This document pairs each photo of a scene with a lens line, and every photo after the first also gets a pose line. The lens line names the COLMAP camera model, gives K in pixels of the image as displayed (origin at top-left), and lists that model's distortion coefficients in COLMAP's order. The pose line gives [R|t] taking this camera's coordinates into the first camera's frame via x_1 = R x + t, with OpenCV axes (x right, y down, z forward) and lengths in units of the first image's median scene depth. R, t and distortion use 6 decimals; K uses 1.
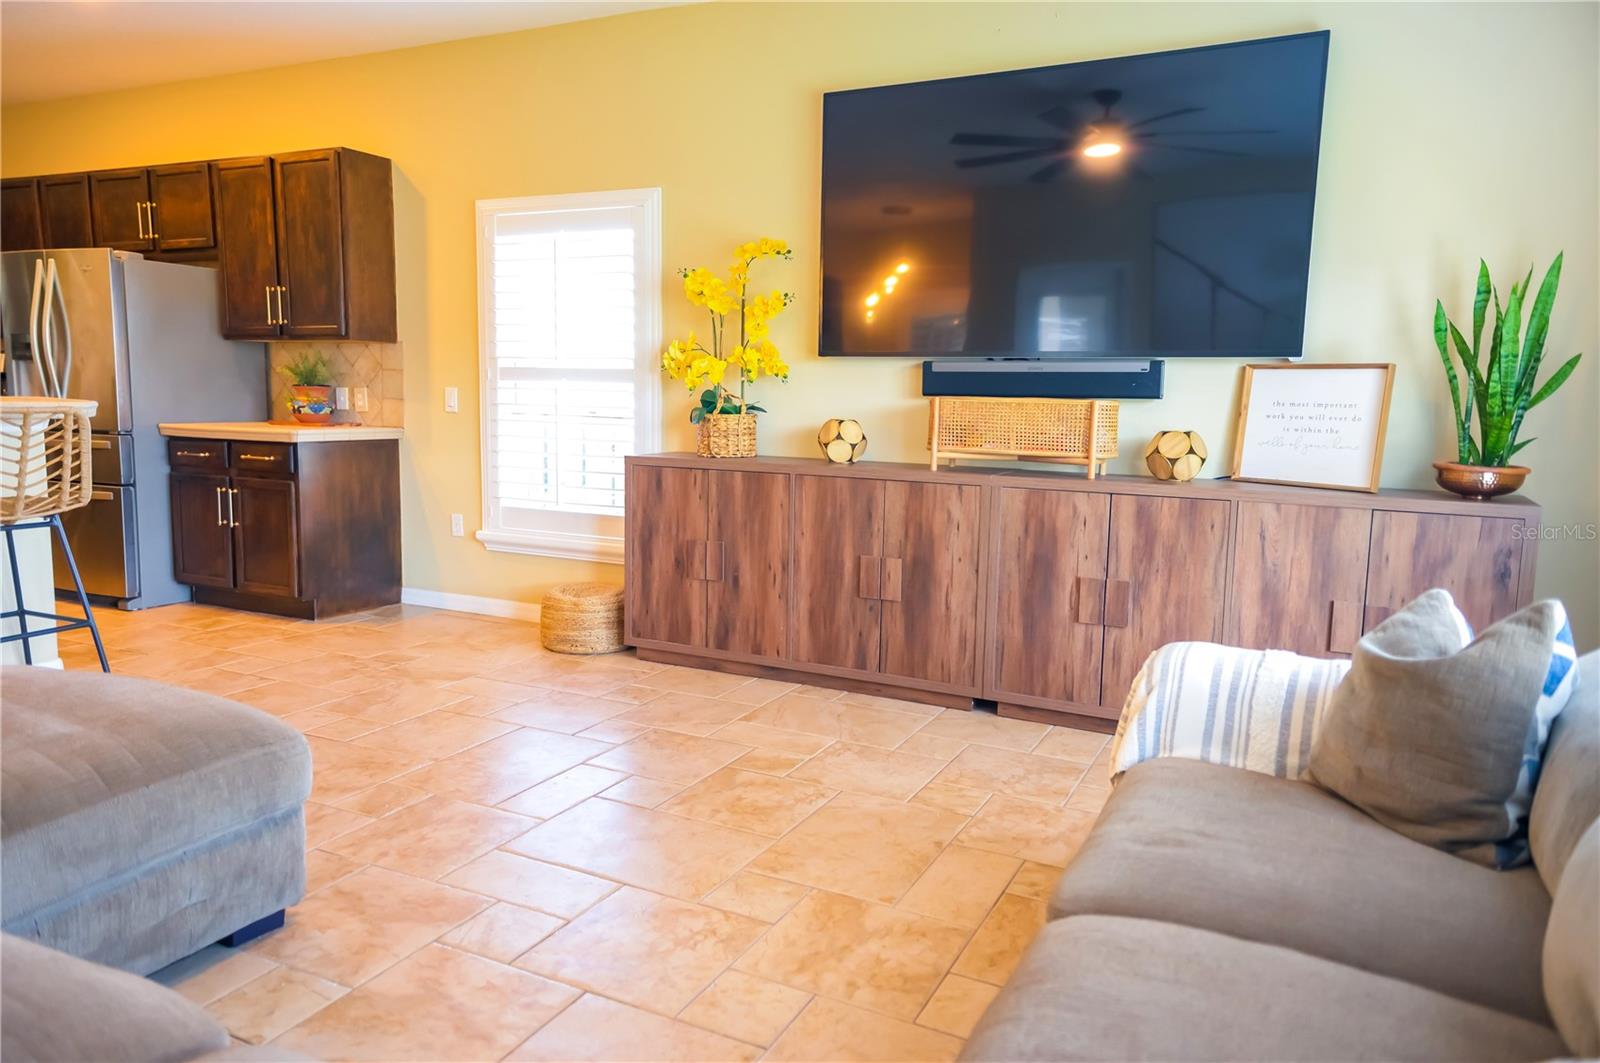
lens RADIAL K [[1073.0, 0, 799.4], [0, 1073.0, 517.5], [0, 0, 1]] dist [0.049646, 0.003656]
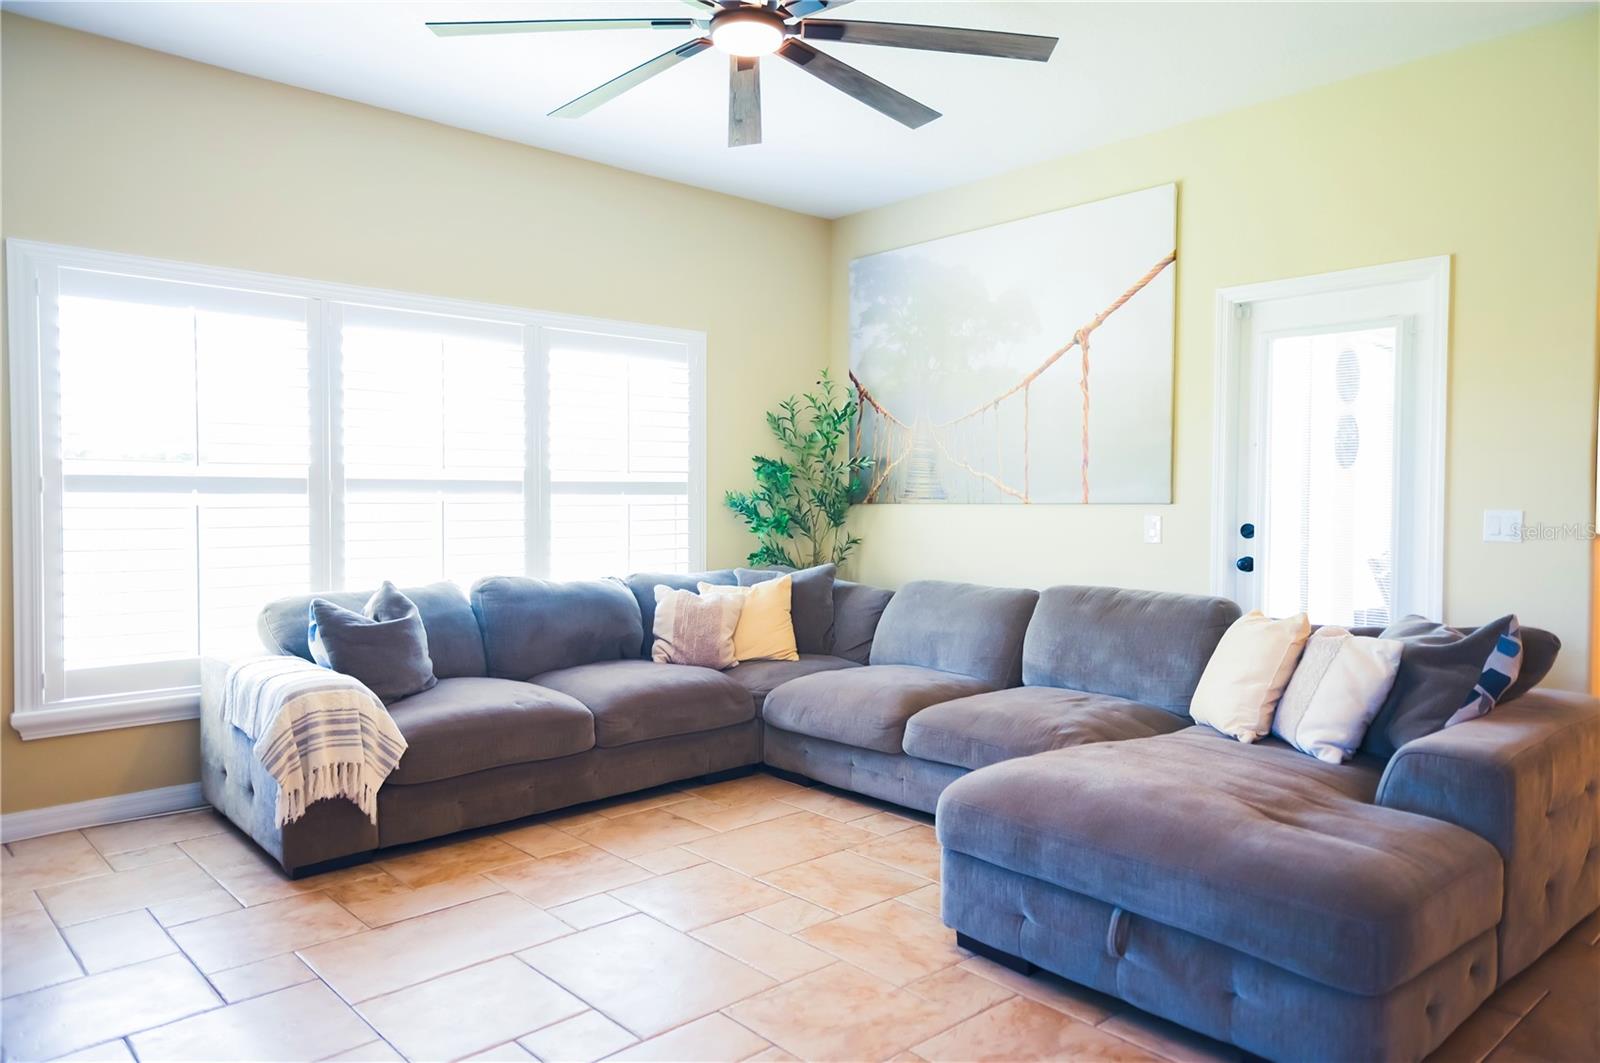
lens RADIAL K [[1073.0, 0, 799.4], [0, 1073.0, 517.5], [0, 0, 1]] dist [0.049646, 0.003656]
pose [[-0.934061, -0.031625, 0.355711, -0.410591], [0.019862, 0.989929, 0.140167, -0.155151], [-0.356562, 0.137990, -0.924025, 1.202307]]
